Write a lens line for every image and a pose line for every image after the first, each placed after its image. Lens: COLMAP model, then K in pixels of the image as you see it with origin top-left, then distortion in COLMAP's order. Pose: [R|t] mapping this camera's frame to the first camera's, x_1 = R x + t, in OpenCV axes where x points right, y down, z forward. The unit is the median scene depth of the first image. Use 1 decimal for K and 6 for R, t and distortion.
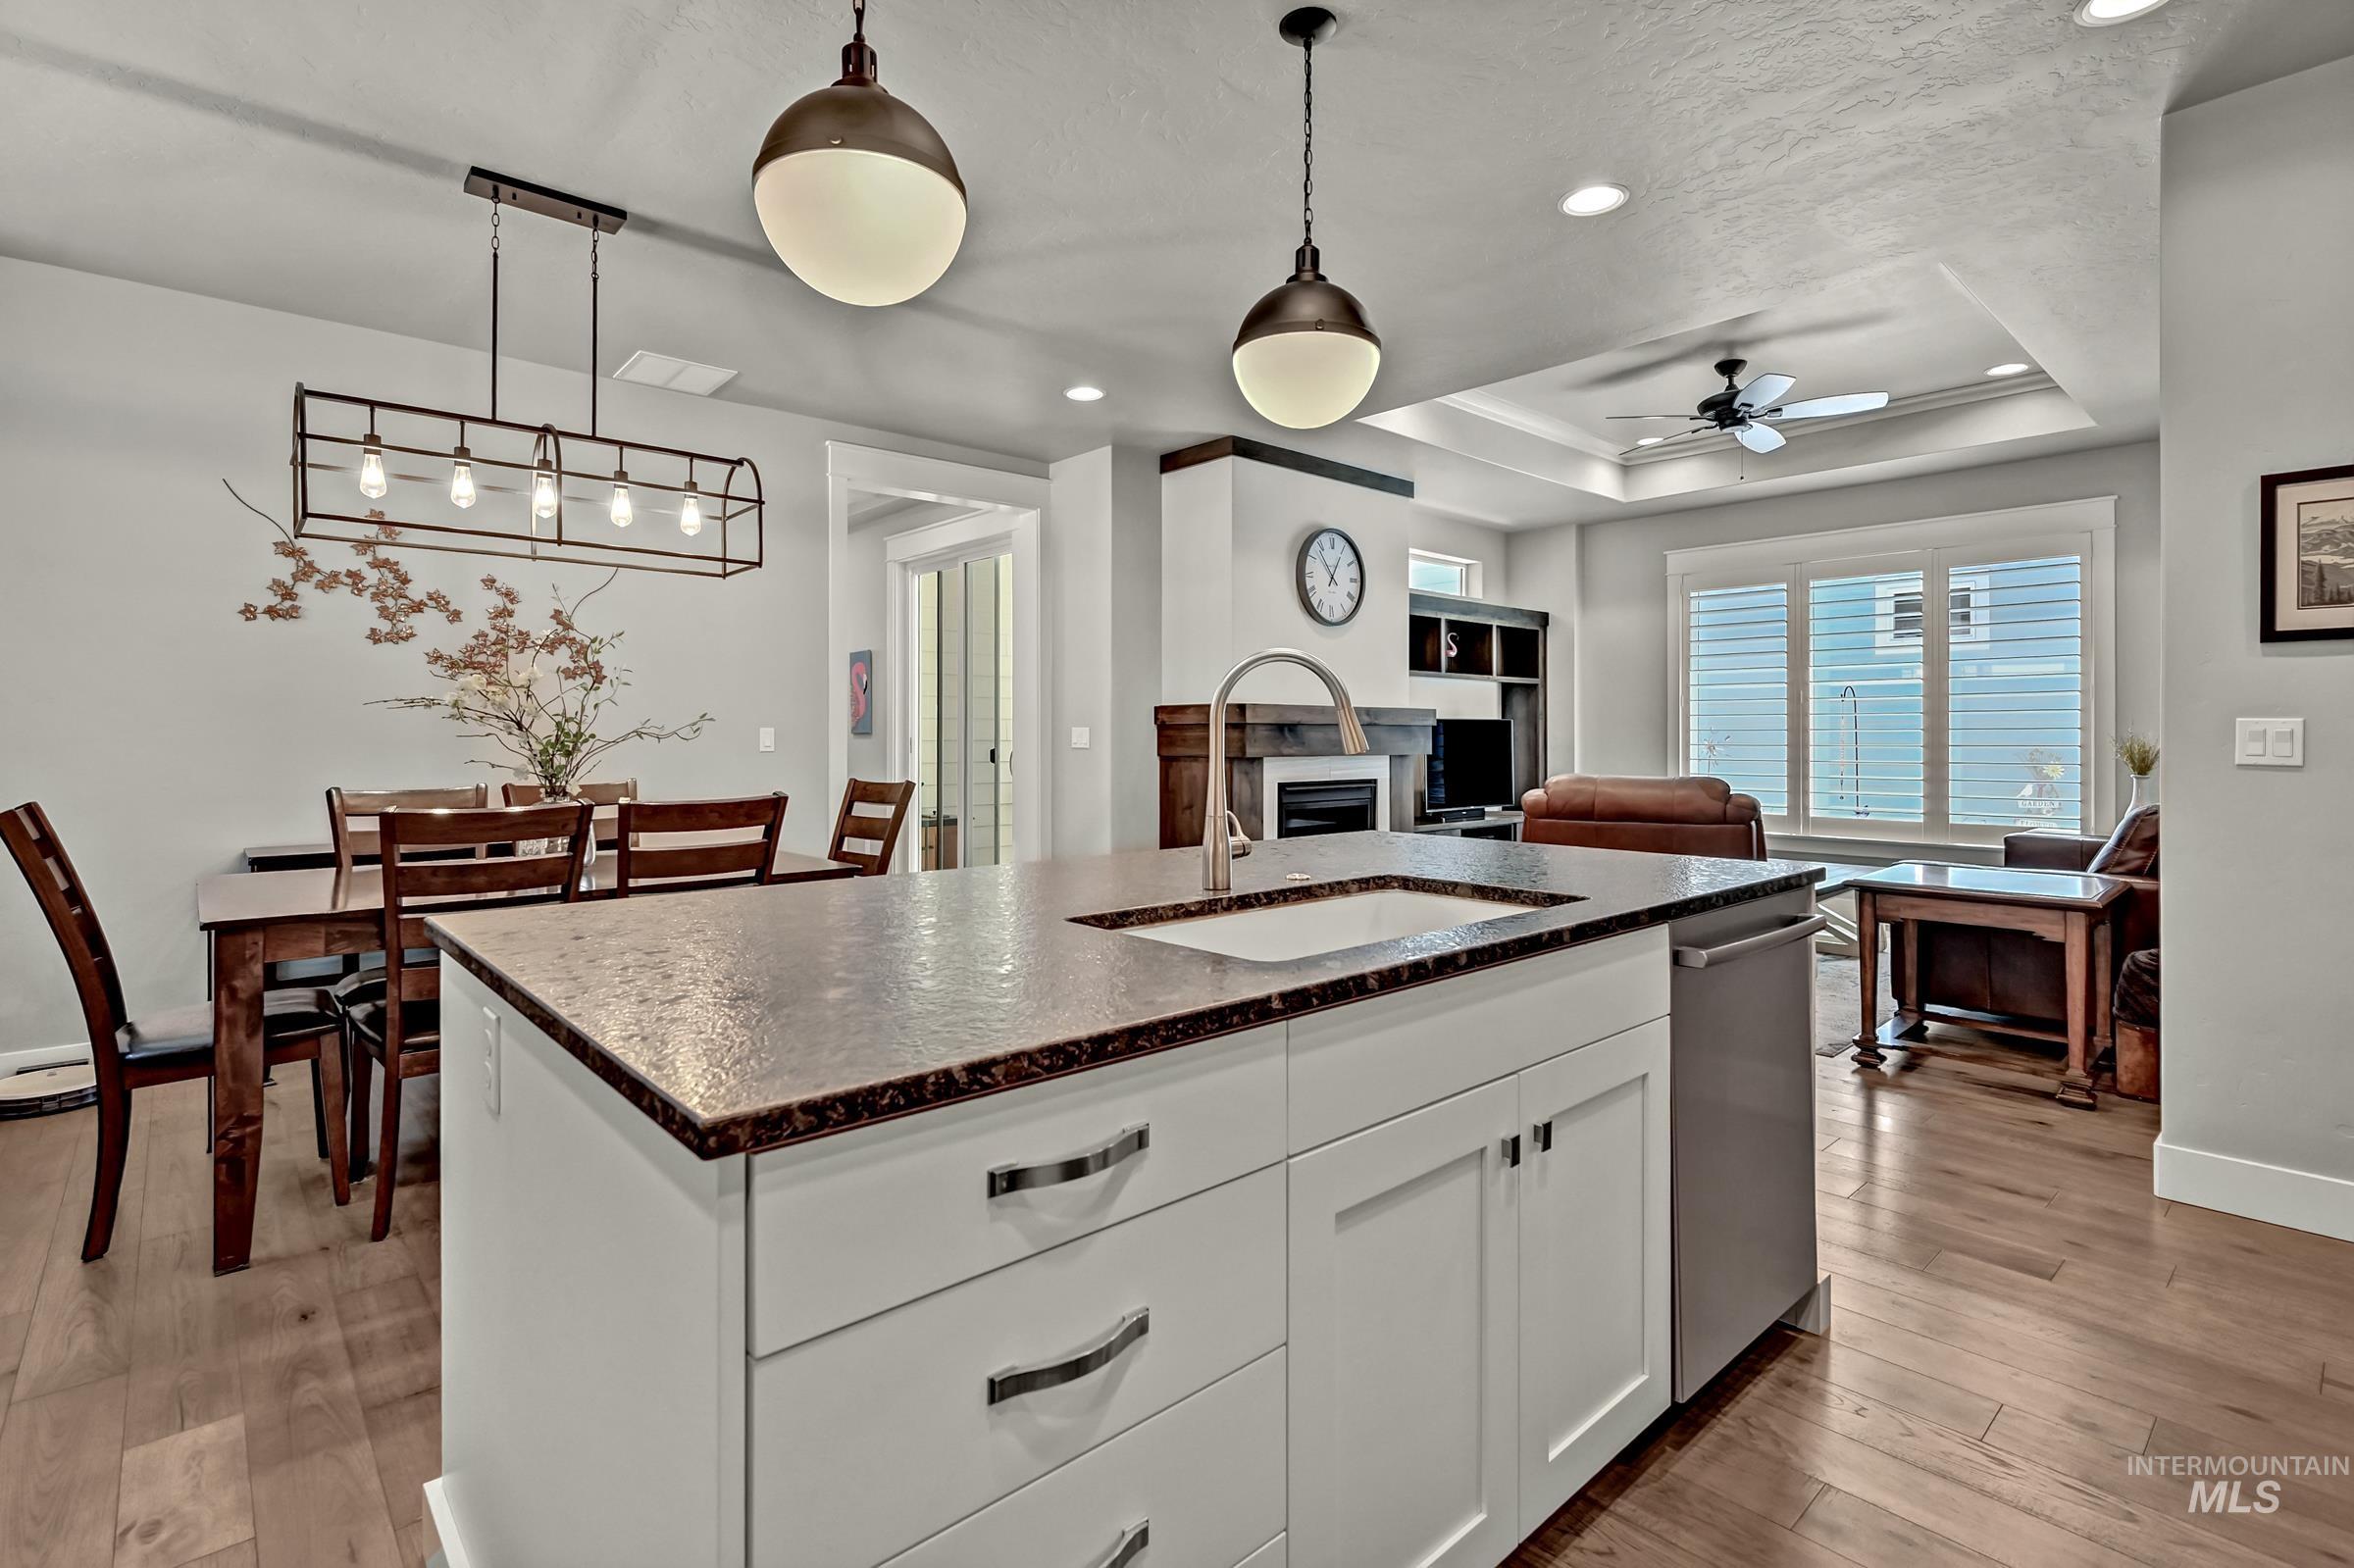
lens RADIAL K [[1088.8, 0, 1176.0], [0, 1088.8, 734.8], [0, 0, 1]] dist [0.001706, -0.000013]
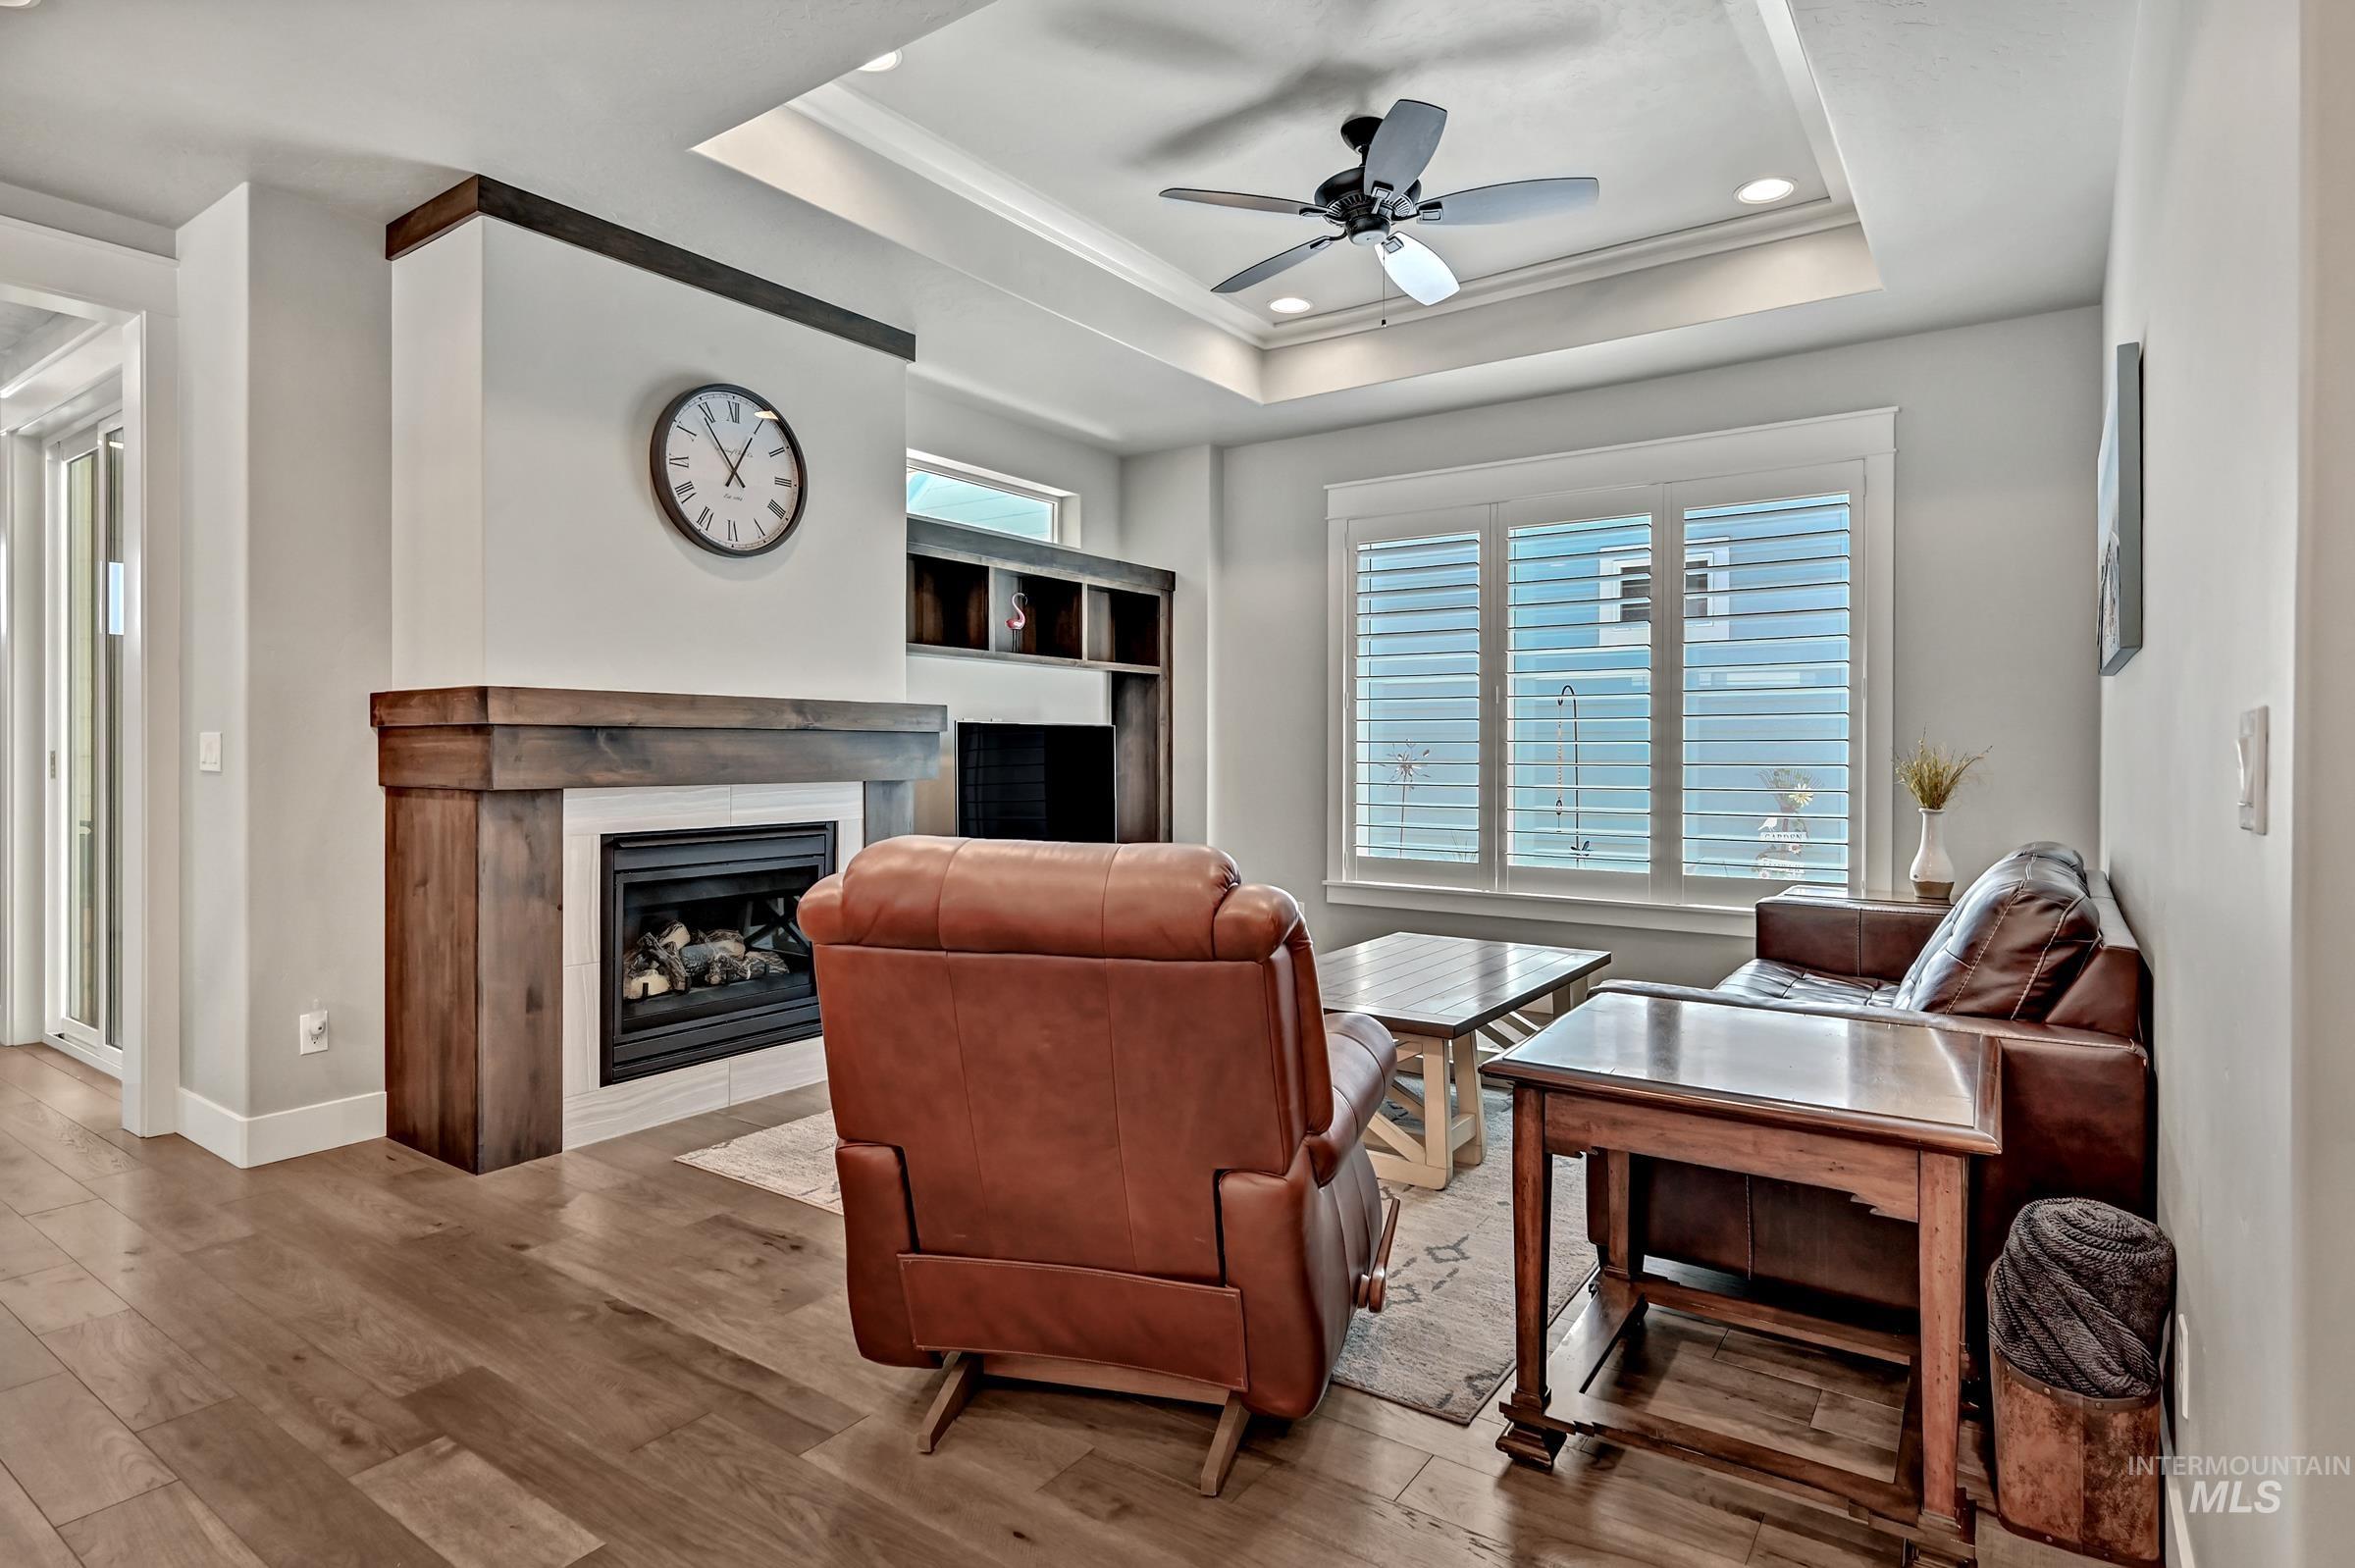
lens RADIAL K [[1218.8, 0, 1174.5], [0, 1218.8, 757.5], [0, 0, 1]] dist [-0.001668, 0.000508]
pose [[0.975470, 0.000495, 0.220131, 0.229887], [-0.002148, 0.999971, 0.007273, 0.000477], [-0.220121, -0.007567, 0.975443, 0.325486]]
